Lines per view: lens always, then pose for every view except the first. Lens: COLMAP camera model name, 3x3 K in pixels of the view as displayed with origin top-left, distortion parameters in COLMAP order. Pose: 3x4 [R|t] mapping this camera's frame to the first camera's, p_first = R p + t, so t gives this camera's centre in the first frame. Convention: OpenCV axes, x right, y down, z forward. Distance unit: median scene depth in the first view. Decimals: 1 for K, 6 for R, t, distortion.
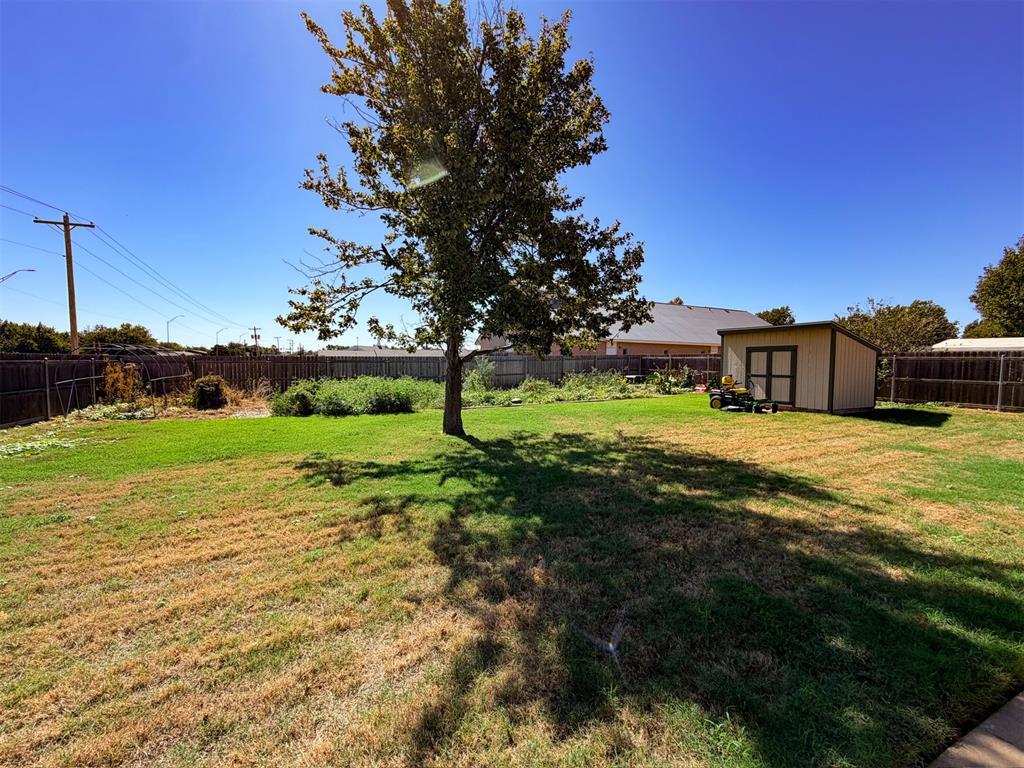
lens RADIAL K [[413.0, 0, 509.5], [0, 413.0, 387.4], [0, 0, 1]] dist [0.002008, -0.000126]
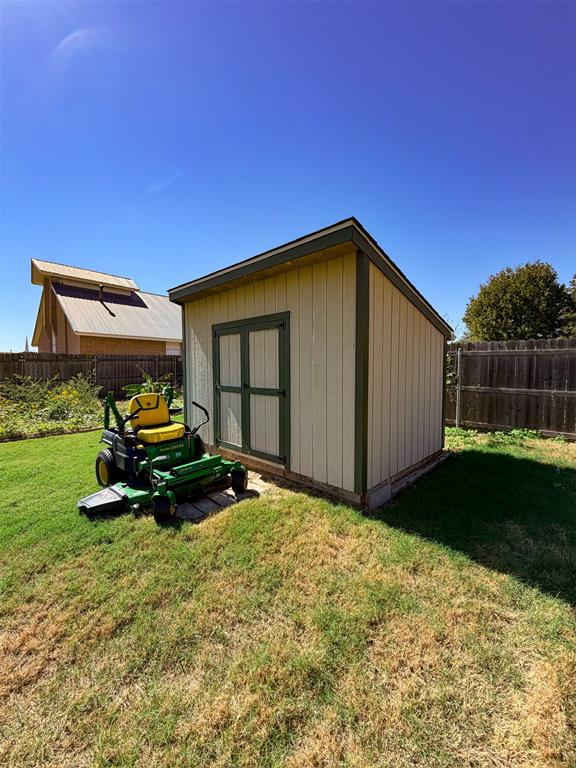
lens RADIAL K [[309.8, 0, 289.0], [0, 309.8, 382.6], [0, 0, 1]] dist [0.002008, -0.000126]
pose [[0.934585, -0.020475, 0.355151, 0.557080], [0.023538, 0.999714, -0.004307, -0.032665], [-0.354961, 0.012385, 0.934799, 0.688362]]
